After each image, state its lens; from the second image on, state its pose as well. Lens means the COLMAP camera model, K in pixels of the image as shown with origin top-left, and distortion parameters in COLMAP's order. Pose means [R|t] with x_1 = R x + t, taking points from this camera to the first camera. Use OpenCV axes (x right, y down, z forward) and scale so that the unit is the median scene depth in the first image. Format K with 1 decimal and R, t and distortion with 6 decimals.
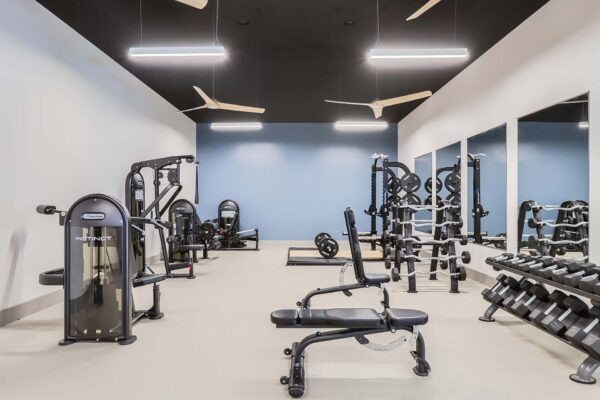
lens RADIAL K [[348.9, 0, 310.3], [0, 348.9, 204.2], [0, 0, 1]] dist [-0.004594, 0.000676]
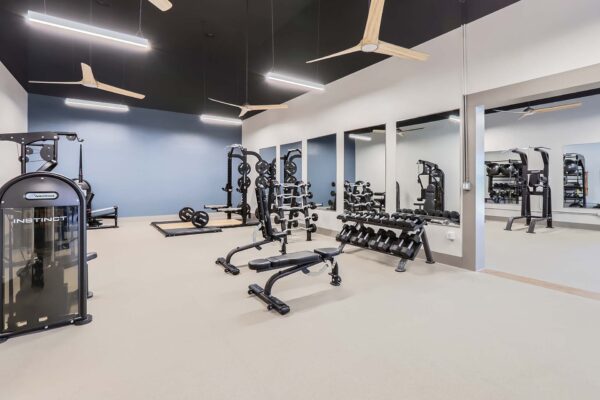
lens RADIAL K [[276.8, 0, 312.7], [0, 276.8, 182.3], [0, 0, 1]] dist [-0.001539, 0.000131]
pose [[0.825266, 0.000903, 0.564743, -0.233659], [0.000542, 0.999997, -0.002391, 0.000278], [-0.564743, 0.002279, 0.825263, -0.011051]]
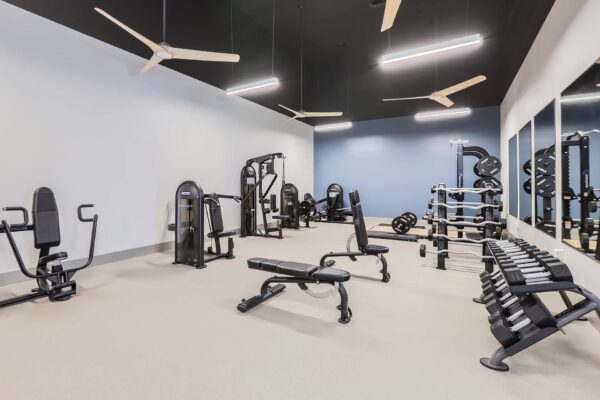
lens RADIAL K [[288.8, 0, 296.3], [0, 288.8, 187.1], [0, 0, 1]] dist [0.002089, 0.000230]
pose [[0.870355, 0.002041, -0.492421, 0.308317], [-0.002175, 0.999998, 0.000299, 0.000115], [0.492420, 0.000810, 0.870357, 0.001907]]
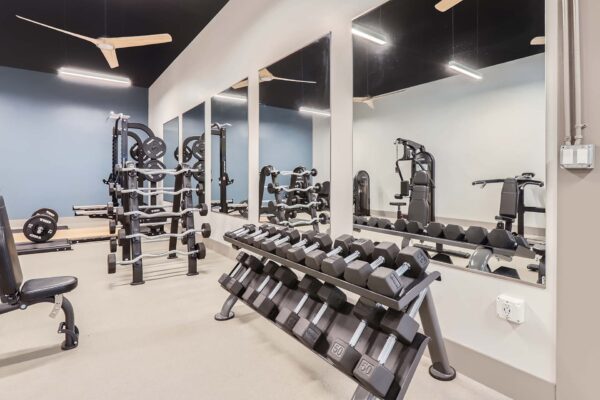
lens RADIAL K [[303.8, 0, 260.3], [0, 303.8, 176.8], [0, 0, 1]] dist [-0.000502, 0.000118]
pose [[0.852333, 0.000305, 0.522999, 0.158619], [0.002256, 0.999988, -0.004261, 0.024475], [-0.522994, 0.004812, 0.852323, 0.277070]]
